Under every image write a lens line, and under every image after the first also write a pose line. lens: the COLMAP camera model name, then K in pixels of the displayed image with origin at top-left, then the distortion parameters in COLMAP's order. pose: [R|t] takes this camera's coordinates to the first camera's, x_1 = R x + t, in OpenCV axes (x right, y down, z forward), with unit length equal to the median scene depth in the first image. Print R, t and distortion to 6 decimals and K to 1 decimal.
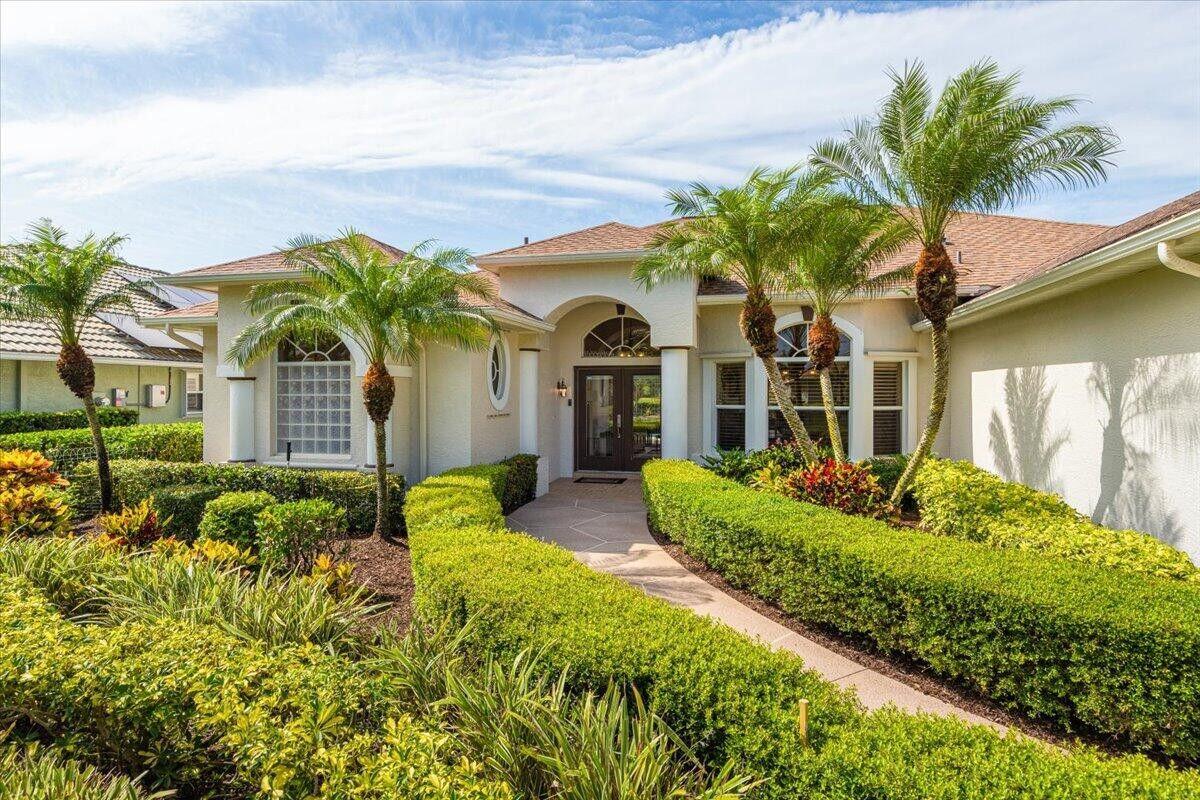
lens RADIAL K [[631.6, 0, 600.0], [0, 631.6, 400.0], [0, 0, 1]] dist [-0.000650, -0.000114]
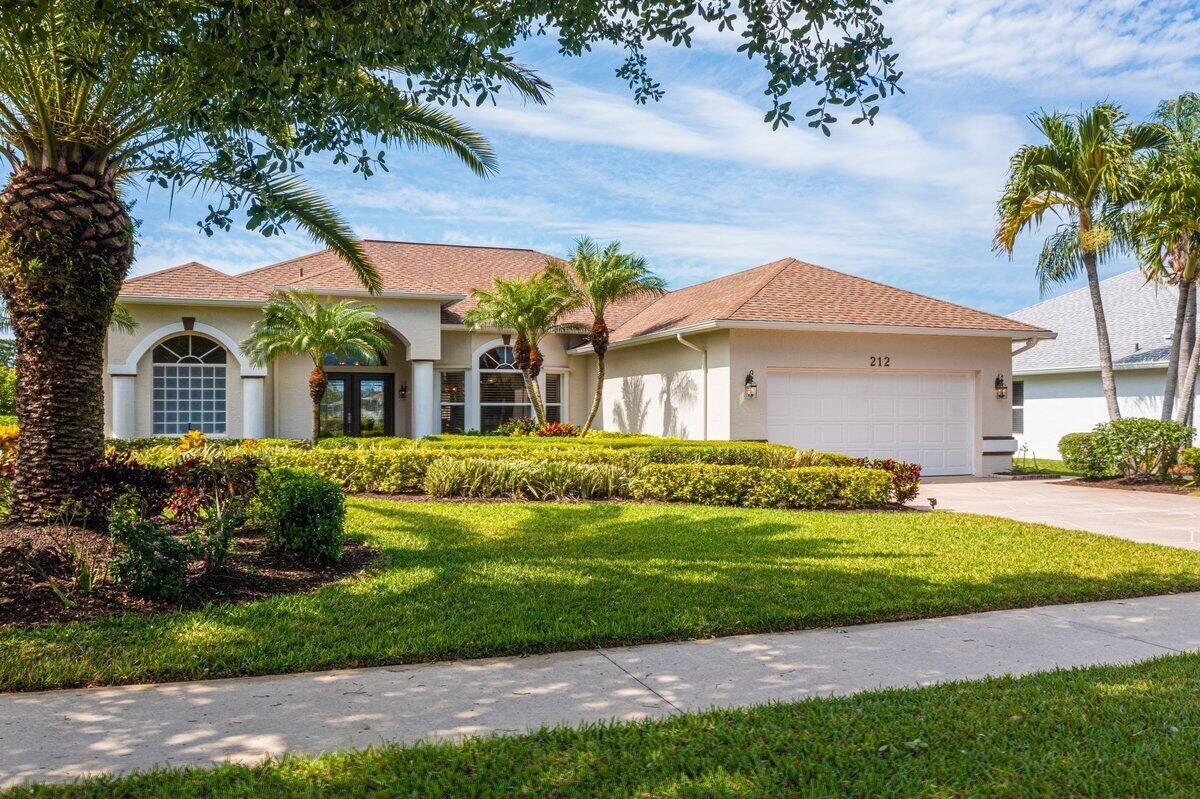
lens RADIAL K [[570.2, 0, 600.0], [0, 570.2, 399.5], [0, 0, 1]] dist [0.000084, 0.000054]
pose [[0.845125, -0.004724, 0.534548, -0.364127], [0.012510, 0.999862, -0.010943, 0.036967], [-0.534422, 0.015935, 0.845067, -0.452658]]
